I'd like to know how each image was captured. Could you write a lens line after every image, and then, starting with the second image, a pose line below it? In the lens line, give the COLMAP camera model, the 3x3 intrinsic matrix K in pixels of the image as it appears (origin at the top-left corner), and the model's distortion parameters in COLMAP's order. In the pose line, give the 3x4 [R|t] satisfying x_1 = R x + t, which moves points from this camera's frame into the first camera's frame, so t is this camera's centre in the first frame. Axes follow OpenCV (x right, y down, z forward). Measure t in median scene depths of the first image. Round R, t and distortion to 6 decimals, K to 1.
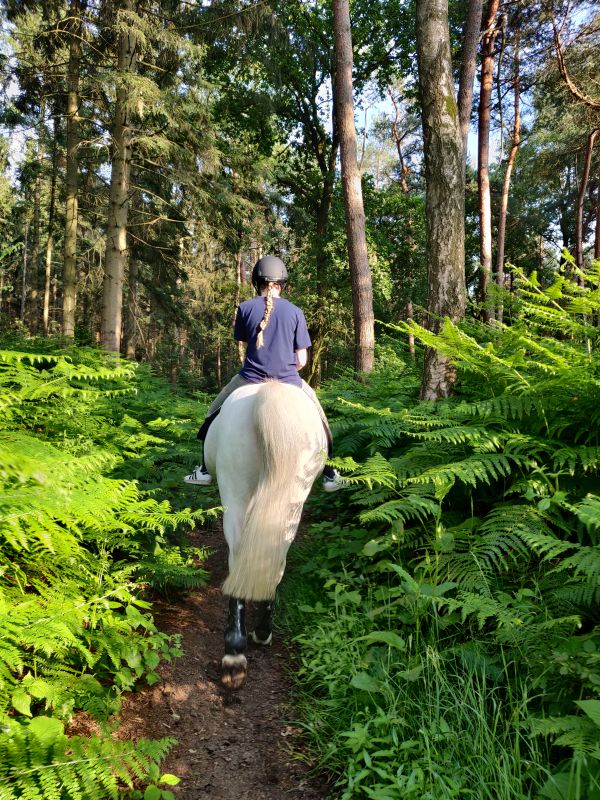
lens RADIAL K [[682.9, 0, 307.9], [0, 682.9, 411.5], [0, 0, 1]] dist [0.006173, 0.090824]
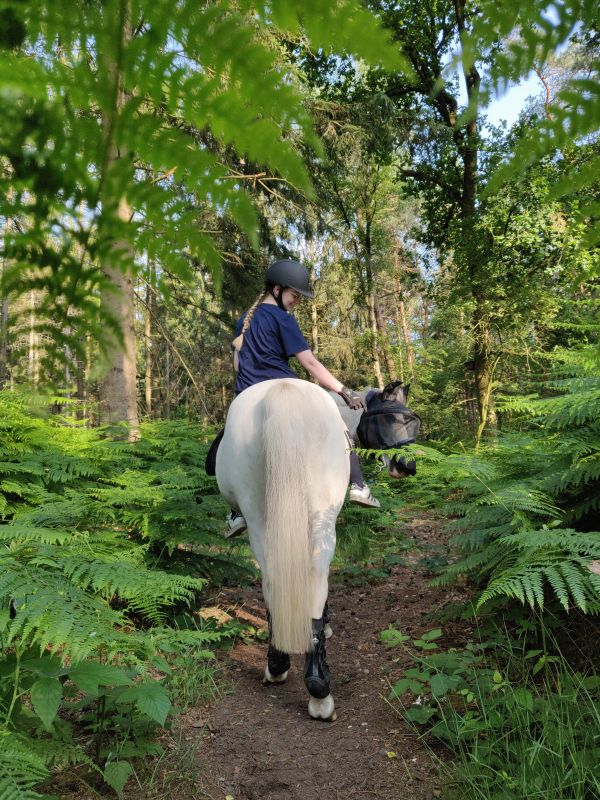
lens RADIAL K [[656.5, 0, 300.0], [0, 656.5, 400.0], [0, 0, 1]] dist [-0.010544, 0.134632]
pose [[0.958764, -0.138305, -0.248282, -0.004501], [0.102069, 0.982884, -0.153366, 0.006283], [0.265244, 0.121700, 0.956470, 0.361953]]
